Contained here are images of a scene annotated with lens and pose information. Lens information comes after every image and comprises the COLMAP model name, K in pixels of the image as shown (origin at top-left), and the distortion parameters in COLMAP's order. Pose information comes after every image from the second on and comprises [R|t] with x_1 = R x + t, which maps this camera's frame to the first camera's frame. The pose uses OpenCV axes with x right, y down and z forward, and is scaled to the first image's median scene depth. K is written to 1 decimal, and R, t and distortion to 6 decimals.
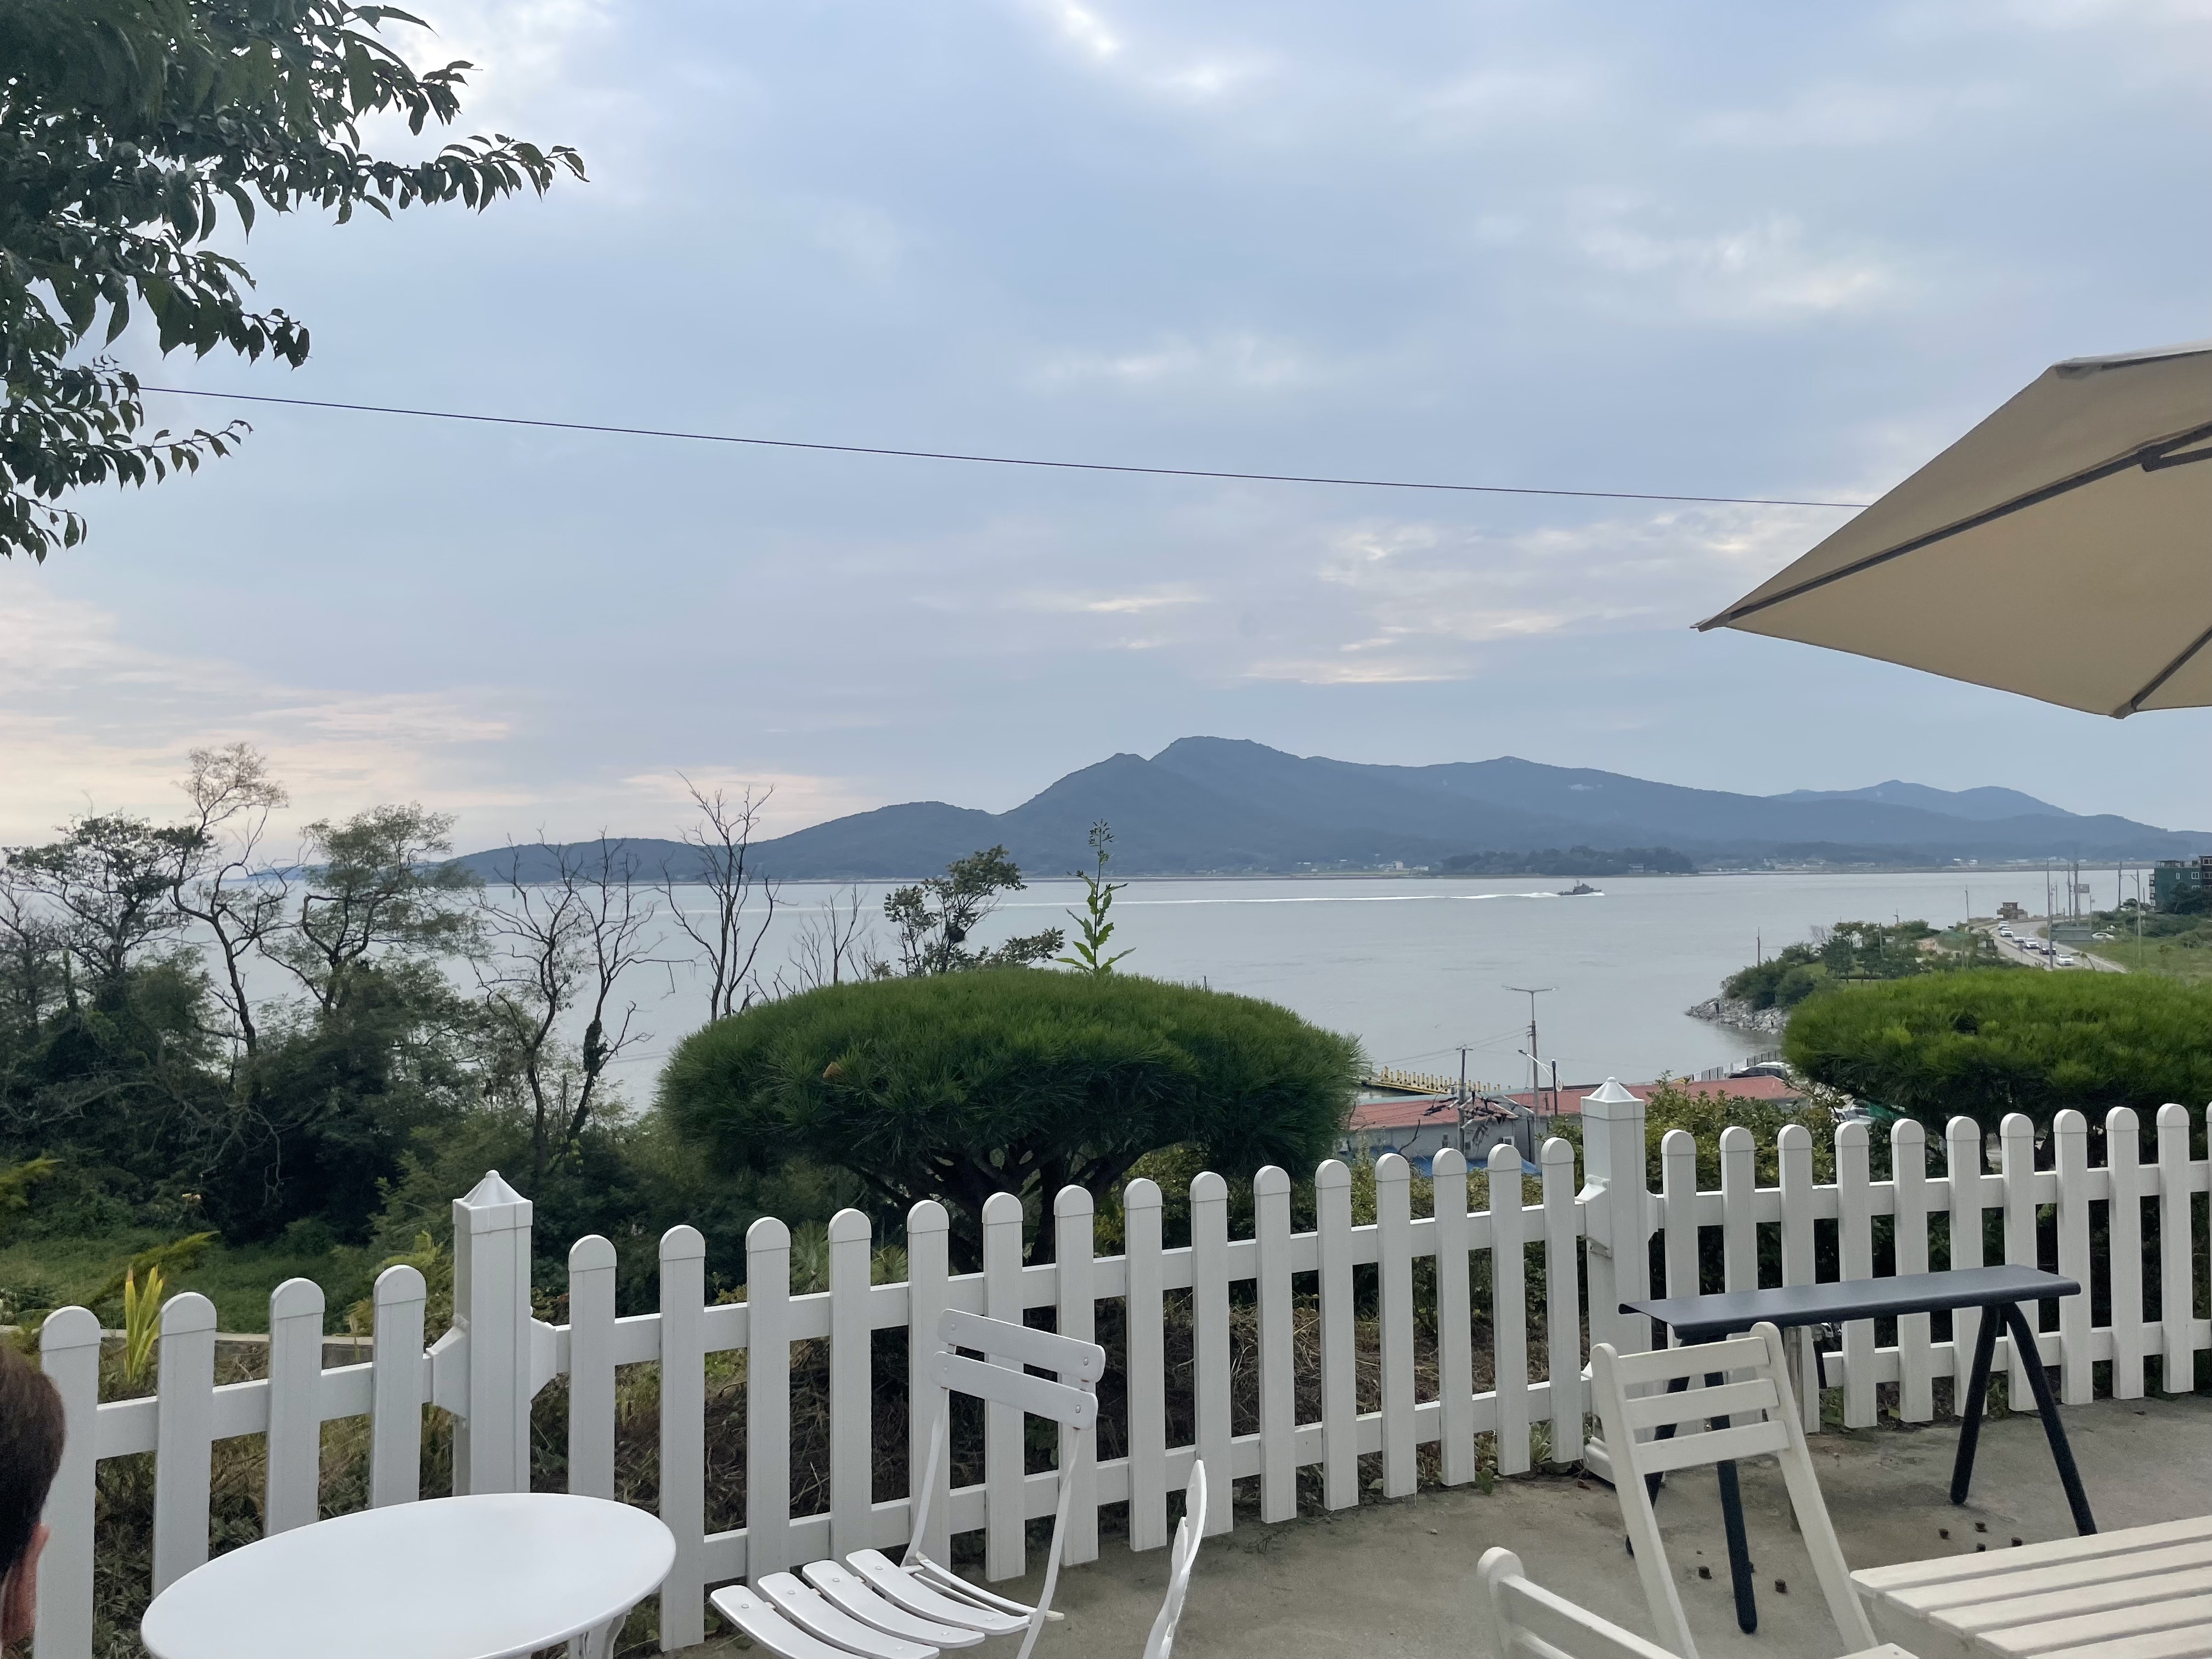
lens RADIAL K [[1676.6, 0, 1109.3], [0, 1676.6, 806.8], [0, 0, 1]] dist [0.079800, -0.124042]
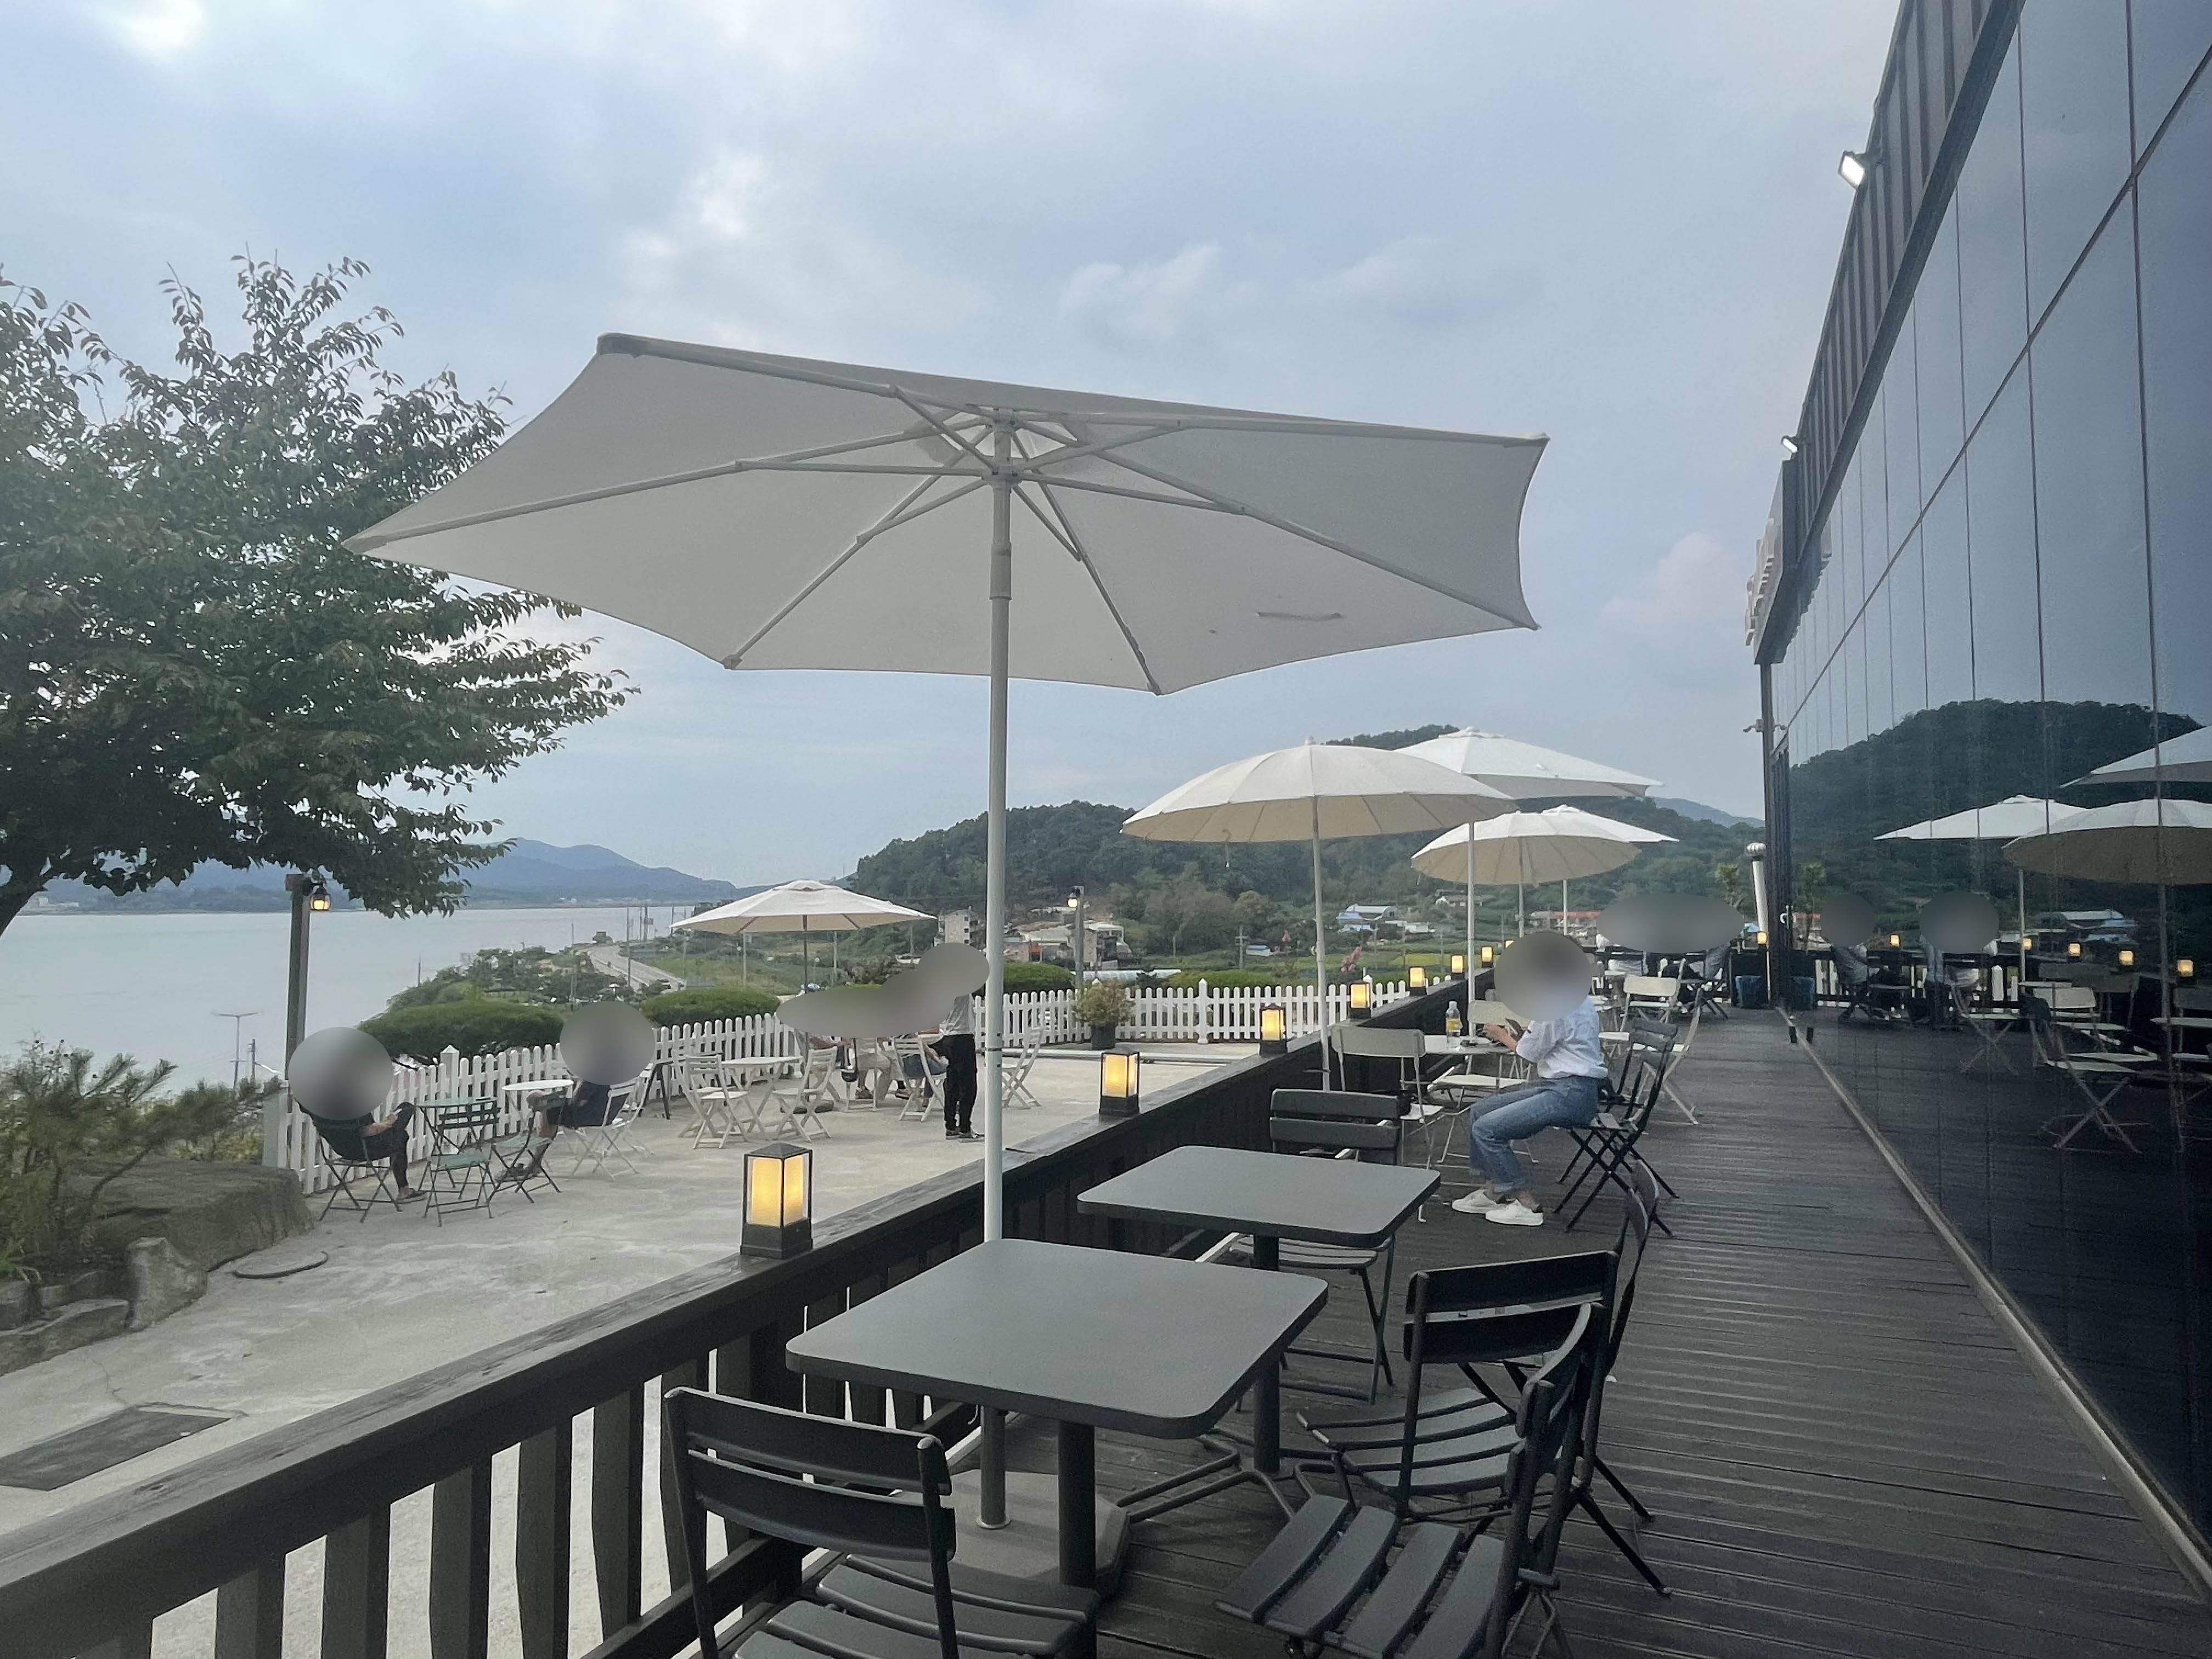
lens RADIAL K [[1309.1, 0, 1106.0], [0, 1309.1, 829.5], [0, 0, 1]] dist [0.000573, 0.002274]
pose [[0.654795, 0.045421, 0.754440, -0.122631], [-0.029258, 0.998968, -0.034749, -0.020484], [-0.755240, 0.000680, 0.655448, -0.178864]]
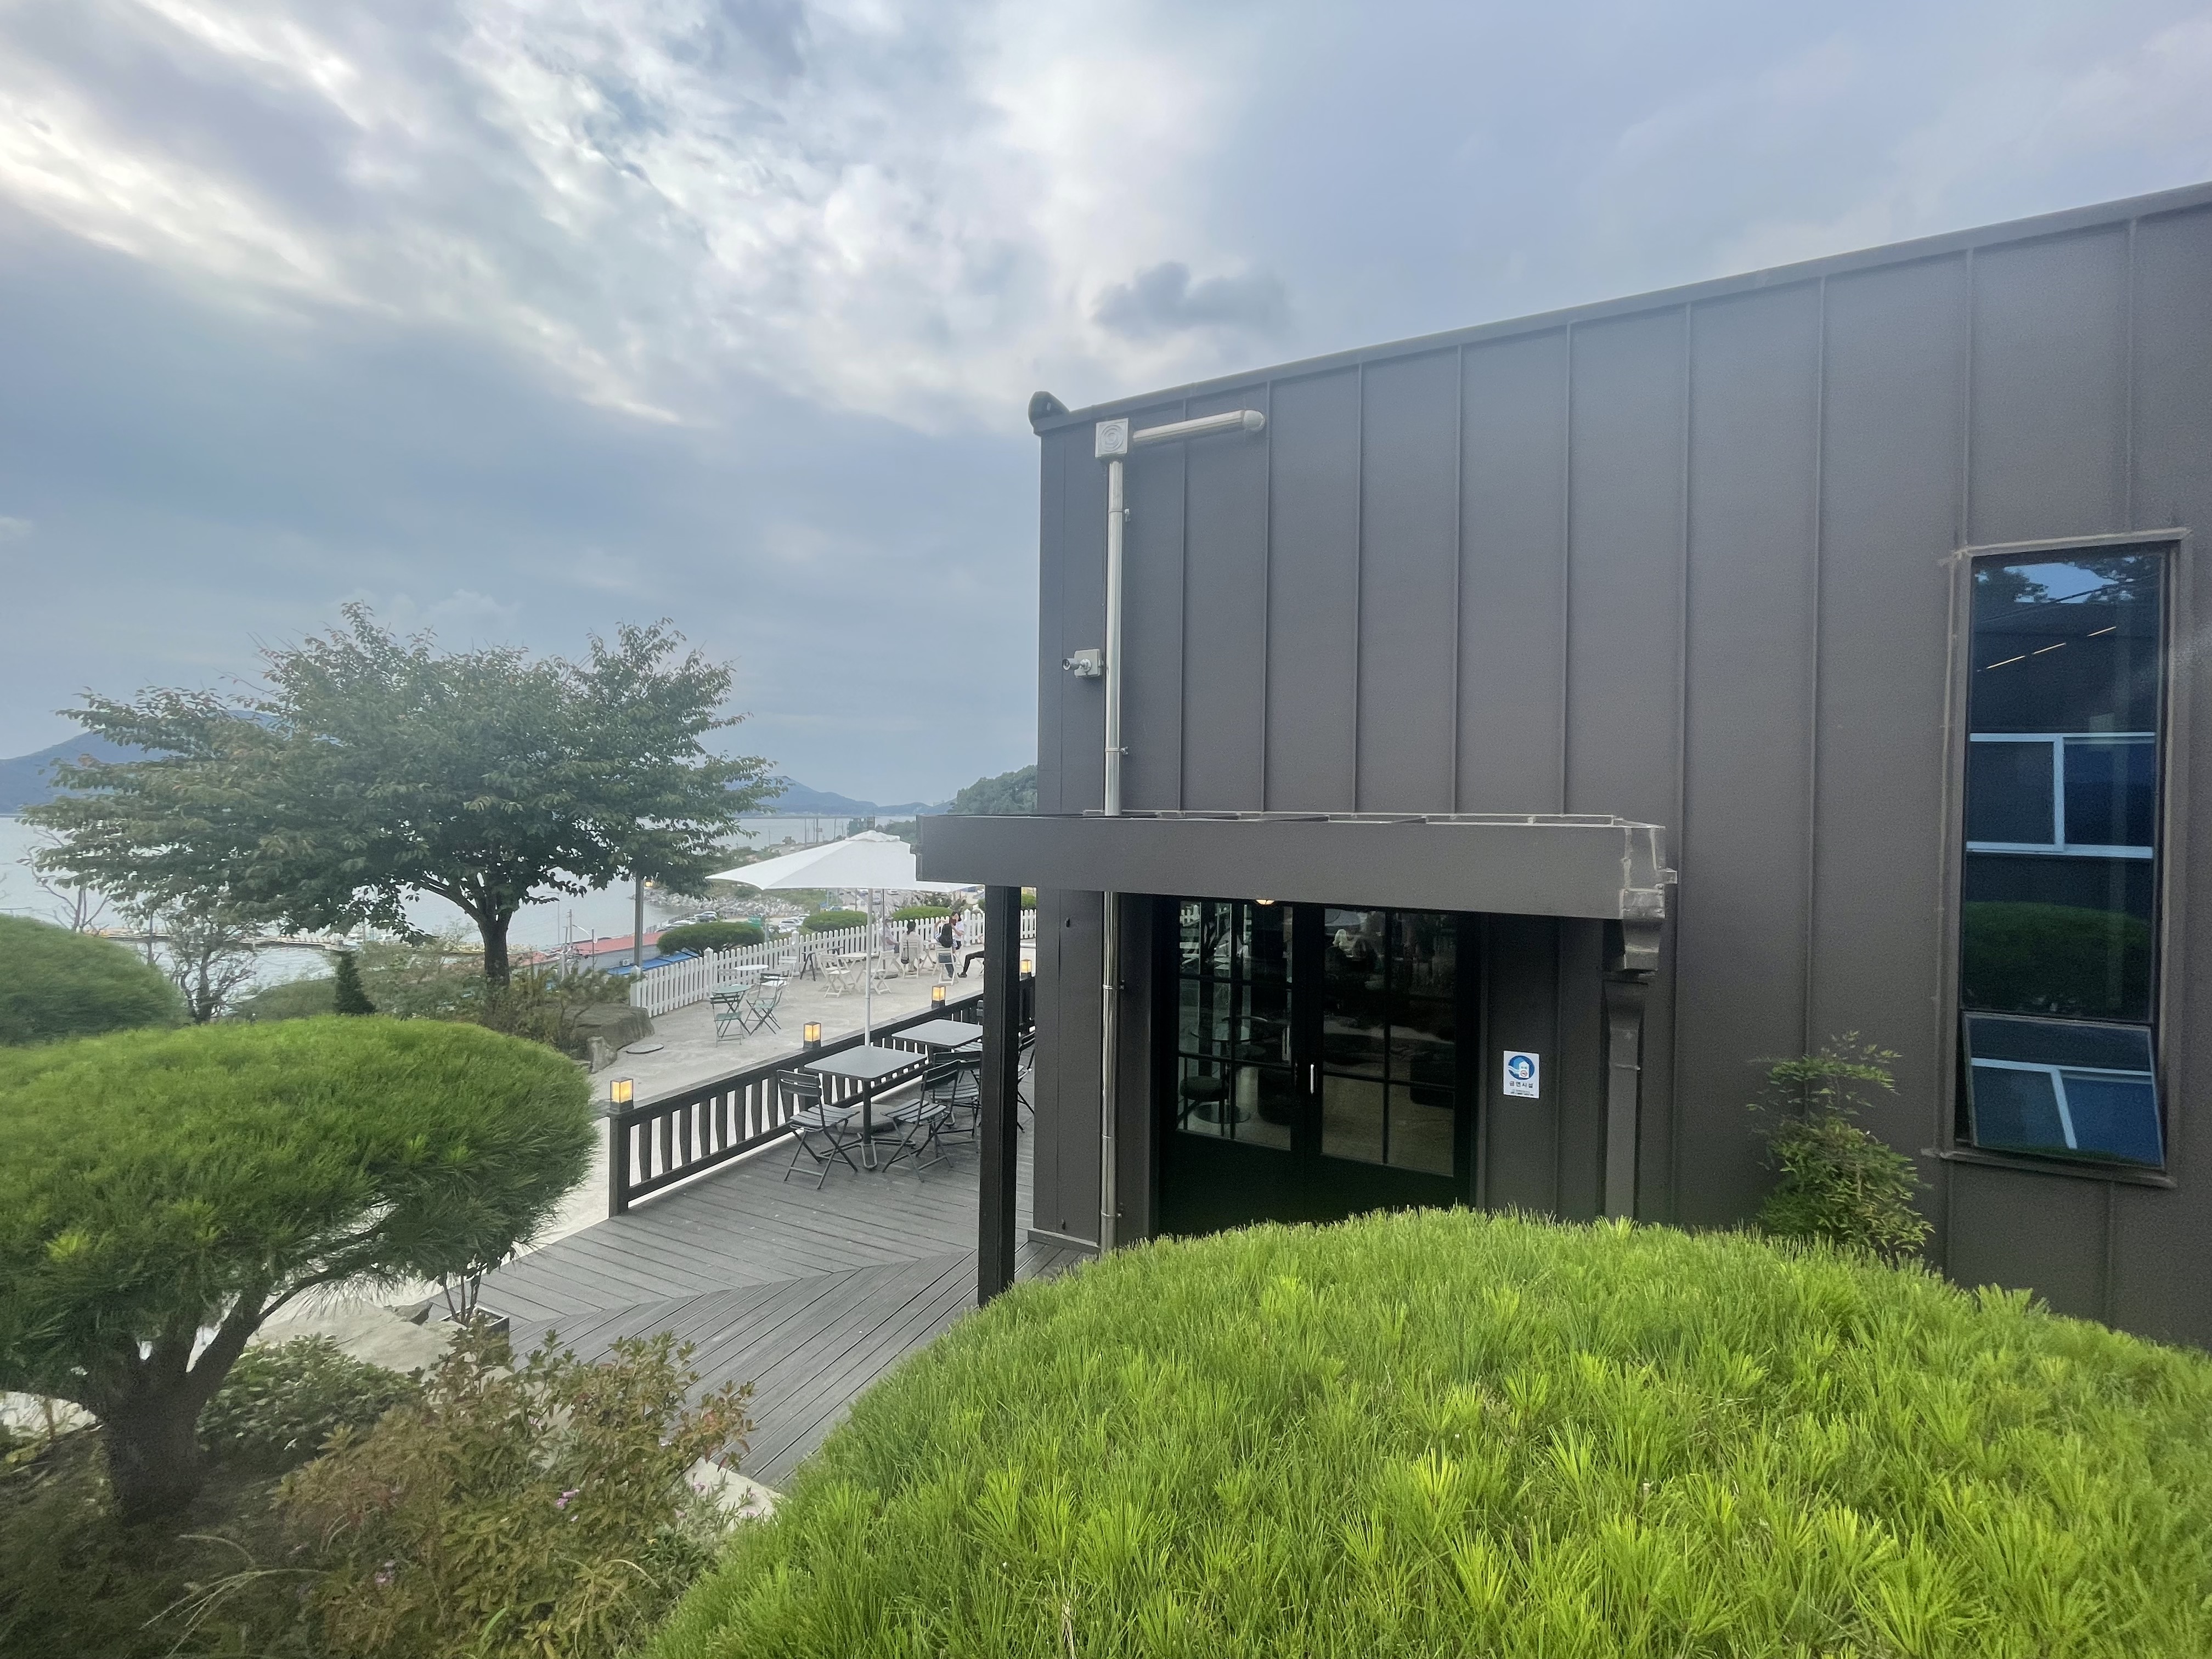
lens RADIAL K [[889.3, 0, 1106.0], [0, 889.3, 829.5], [0, 0, 1]] dist [0.001678, 0.000089]
pose [[0.672874, 0.003456, 0.739749, -0.167120], [-0.042408, 0.998525, 0.033909, -0.048100], [-0.738541, -0.054188, 0.672028, -0.267413]]
